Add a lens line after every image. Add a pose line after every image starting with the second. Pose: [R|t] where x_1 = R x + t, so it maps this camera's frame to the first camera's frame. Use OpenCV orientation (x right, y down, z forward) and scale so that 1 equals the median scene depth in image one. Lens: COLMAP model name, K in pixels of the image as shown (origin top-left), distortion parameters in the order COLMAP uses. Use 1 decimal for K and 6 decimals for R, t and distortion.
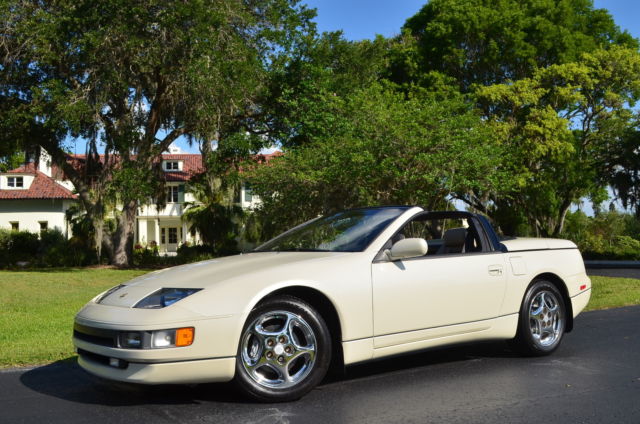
lens RADIAL K [[704.9, 0, 318.7], [0, 704.9, 209.3], [0, 0, 1]] dist [-0.034465, -0.002318]
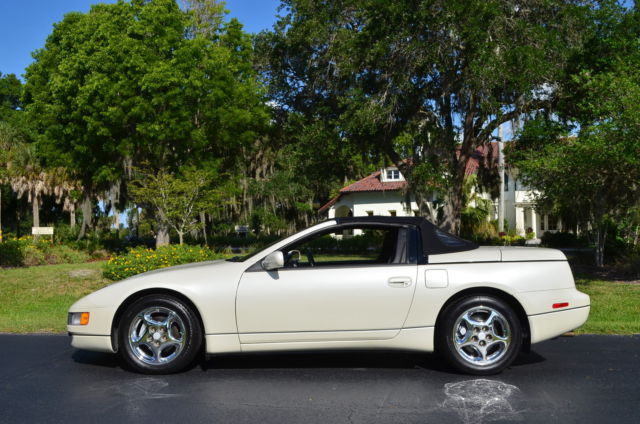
lens RADIAL K [[704.9, 0, 318.7], [0, 704.9, 209.3], [0, 0, 1]] dist [-0.034465, -0.002318]
pose [[0.805215, -0.010196, -0.592896, 0.216974], [0.025042, 0.999545, 0.016821, -0.010090], [0.592455, -0.028392, 0.805103, 0.040129]]
